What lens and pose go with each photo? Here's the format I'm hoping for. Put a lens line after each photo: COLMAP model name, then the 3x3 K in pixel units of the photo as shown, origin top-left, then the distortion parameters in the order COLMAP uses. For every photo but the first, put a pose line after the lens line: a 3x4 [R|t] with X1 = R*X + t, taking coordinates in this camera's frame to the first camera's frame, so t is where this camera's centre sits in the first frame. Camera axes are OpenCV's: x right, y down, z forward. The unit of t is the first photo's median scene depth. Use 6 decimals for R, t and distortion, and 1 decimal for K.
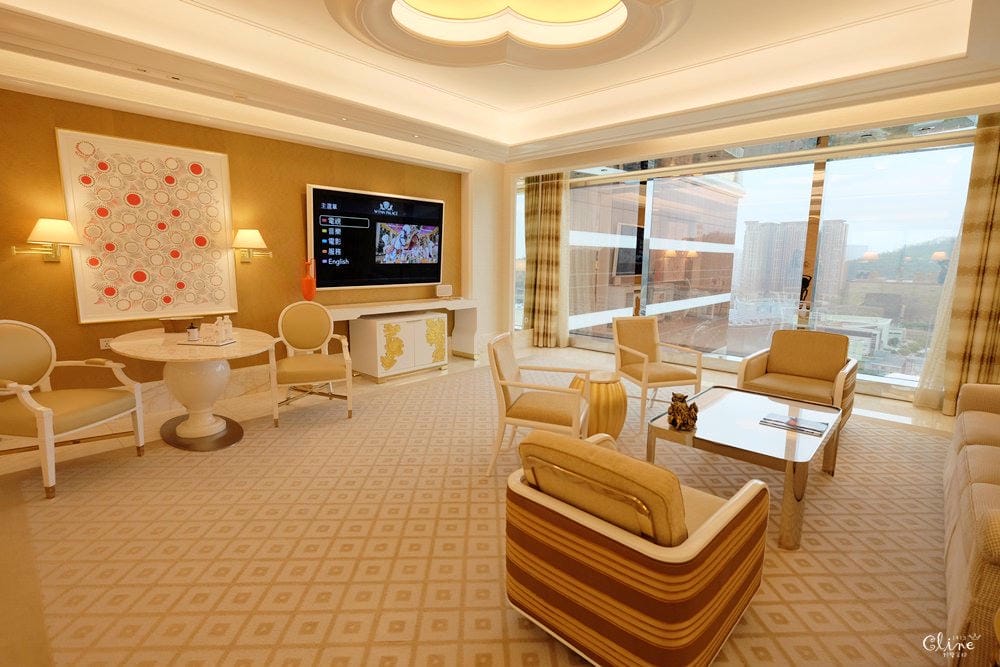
lens RADIAL K [[473.1, 0, 497.5], [0, 473.1, 327.2], [0, 0, 1]] dist [0.002933, -0.000499]
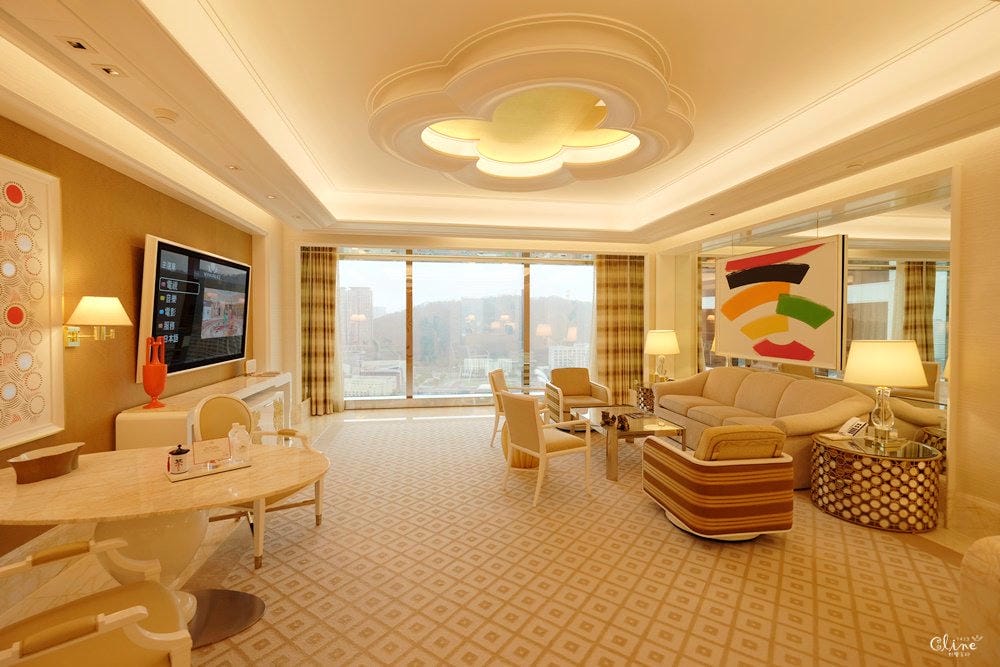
lens RADIAL K [[439.7, 0, 498.7], [0, 439.7, 329.1], [0, 0, 1]] dist [-0.002557, -0.000113]
pose [[0.614821, -0.027192, 0.788198, -0.579883], [0.119764, 0.991034, -0.059231, -0.053470], [-0.779520, 0.130814, 0.612565, 0.184913]]
